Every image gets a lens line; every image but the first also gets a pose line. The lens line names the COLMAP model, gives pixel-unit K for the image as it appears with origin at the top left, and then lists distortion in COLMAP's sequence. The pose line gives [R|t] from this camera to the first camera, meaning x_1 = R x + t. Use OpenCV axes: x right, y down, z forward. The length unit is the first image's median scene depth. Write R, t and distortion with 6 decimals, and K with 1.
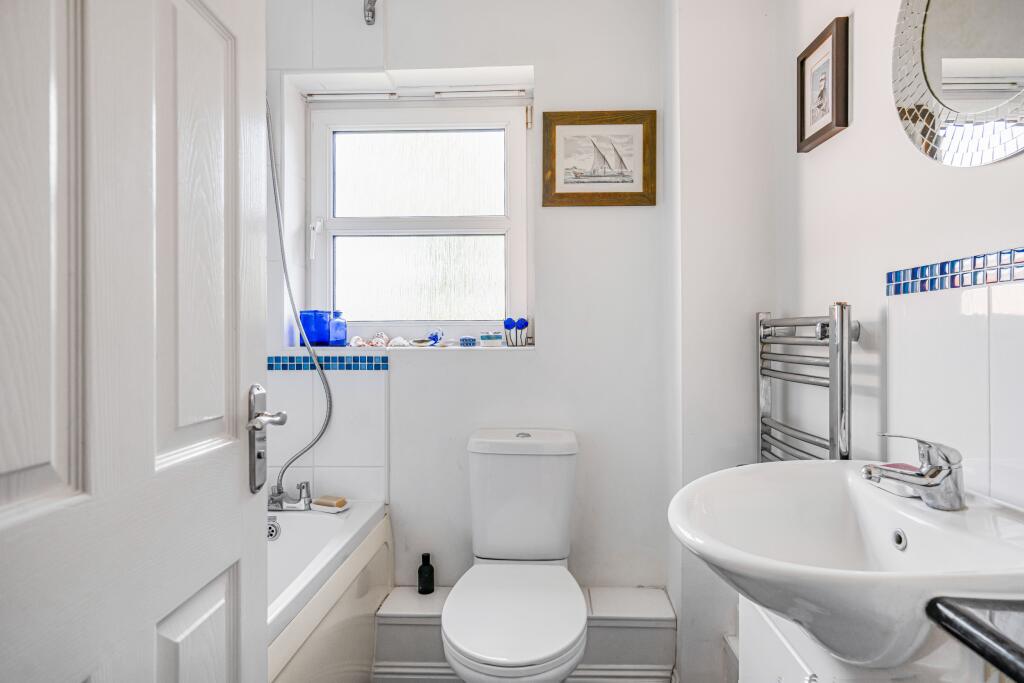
lens RADIAL K [[566.8, 0, 511.8], [0, 566.8, 343.1], [0, 0, 1]] dist [-0.006962, -0.000397]
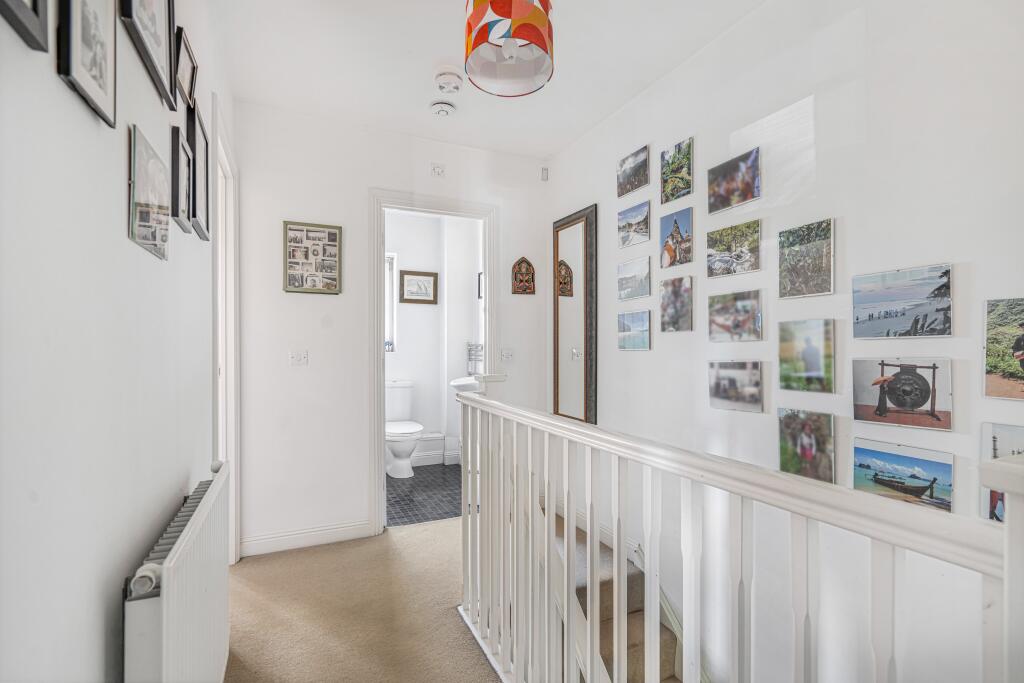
lens RADIAL K [[481.5, 0, 511.1], [0, 481.5, 346.8], [0, 0, 1]] dist [-0.000499, -0.000003]
pose [[0.890259, 0.008525, 0.455376, -0.552586], [-0.004616, 0.999942, -0.009696, 0.001974], [-0.455432, 0.006530, 0.890247, -1.431521]]
